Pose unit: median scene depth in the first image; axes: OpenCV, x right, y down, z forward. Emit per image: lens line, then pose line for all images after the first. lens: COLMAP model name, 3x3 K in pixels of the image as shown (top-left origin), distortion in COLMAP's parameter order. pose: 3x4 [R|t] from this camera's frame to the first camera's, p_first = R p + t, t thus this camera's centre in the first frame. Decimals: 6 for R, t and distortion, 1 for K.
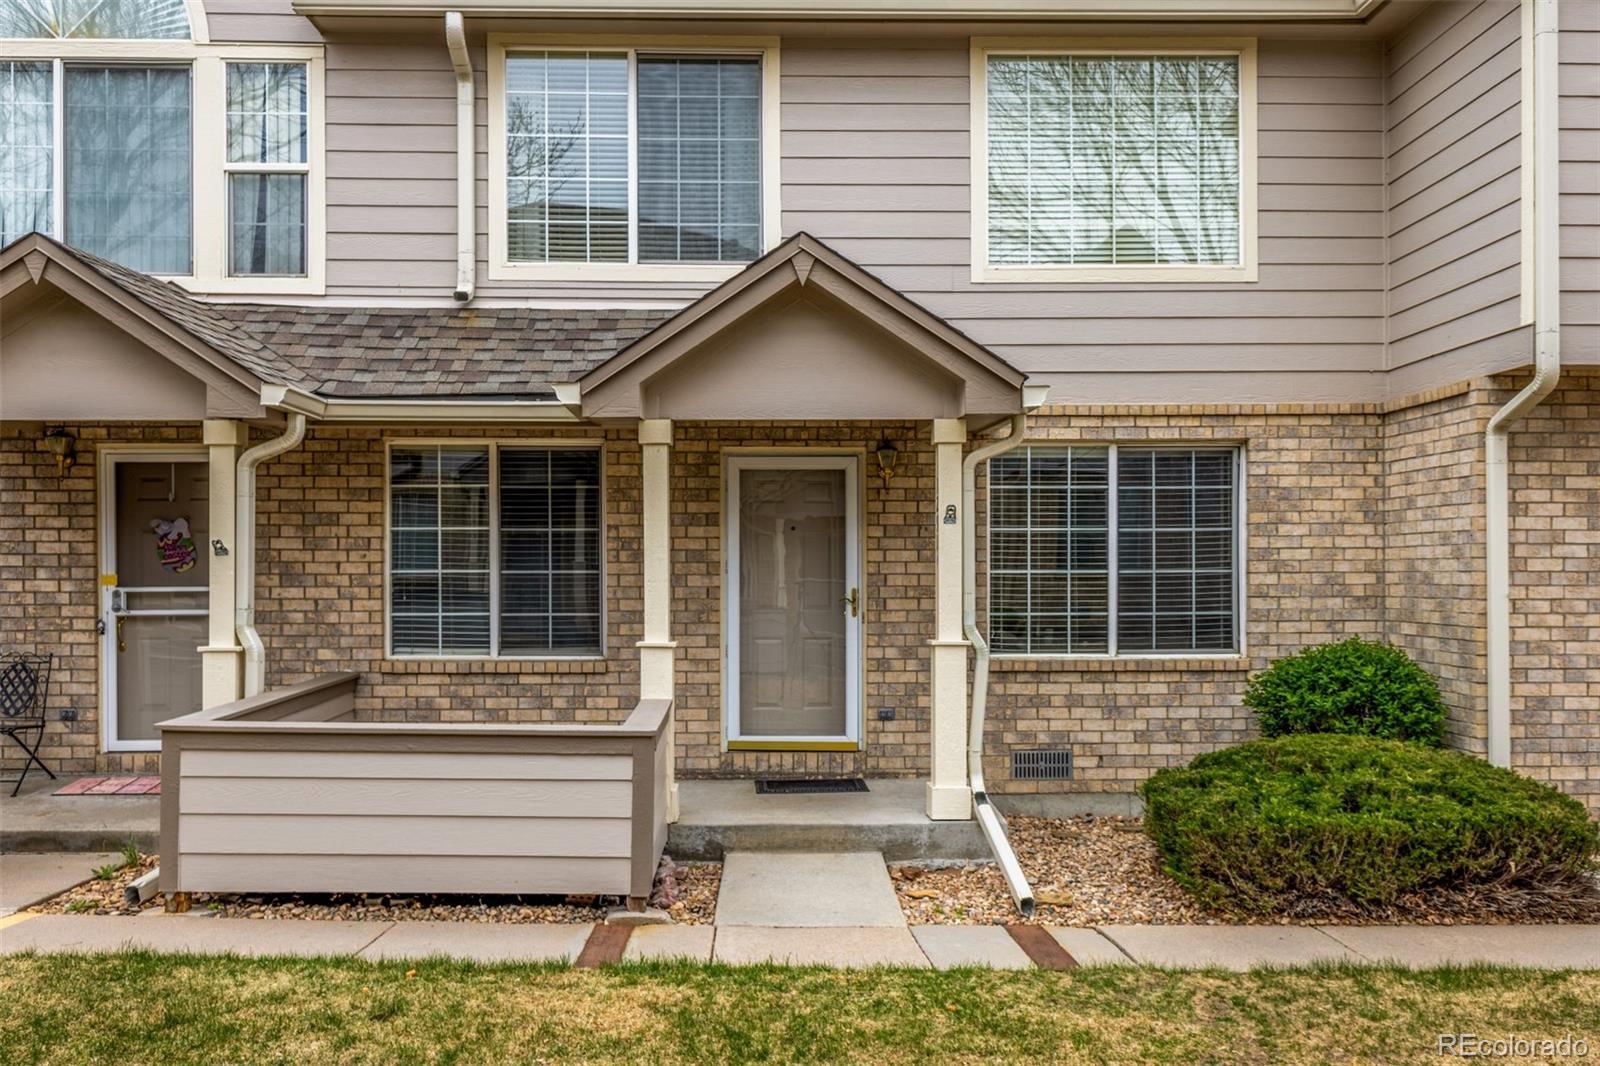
lens RADIAL K [[1354.4, 0, 799.6], [0, 1354.4, 547.8], [0, 0, 1]] dist [0.005904, -0.007558]
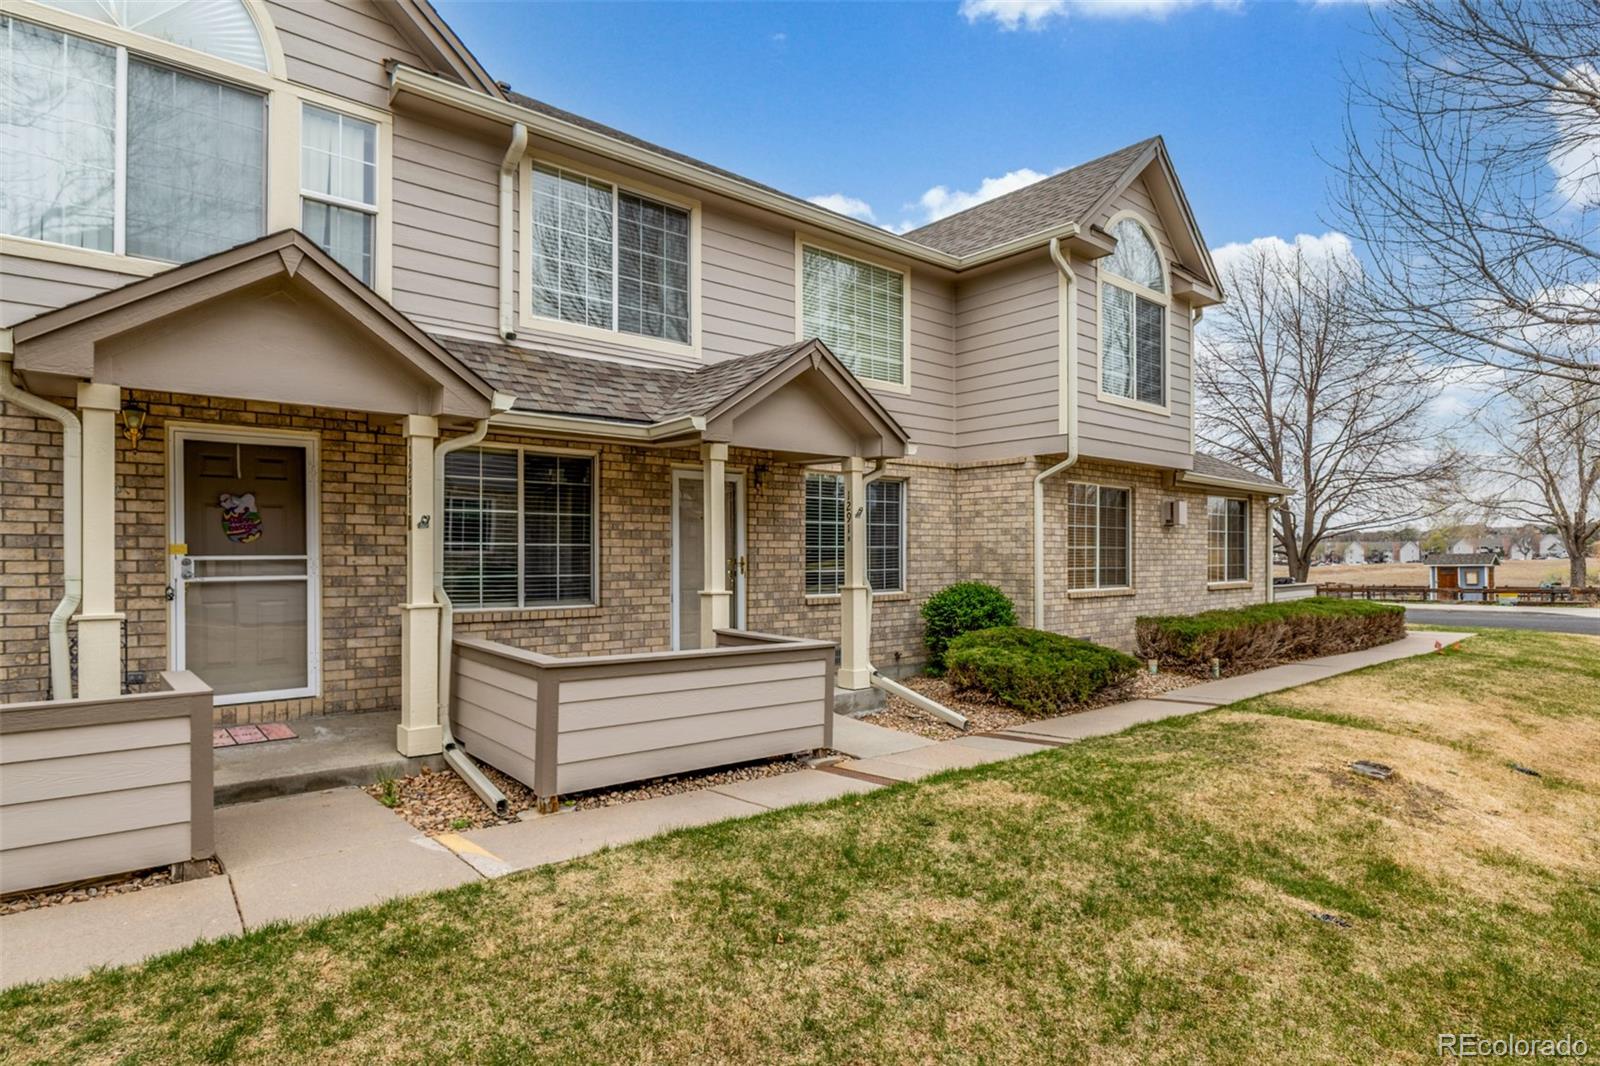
lens RADIAL K [[853.2, 0, 801.6], [0, 853.2, 537.2], [0, 0, 1]] dist [-0.017386, 0.000352]
pose [[0.774960, 0.013288, 0.631871, -0.550001], [-0.013313, 0.999900, -0.004701, 0.010960], [-0.631870, -0.004769, 0.775060, 0.173919]]
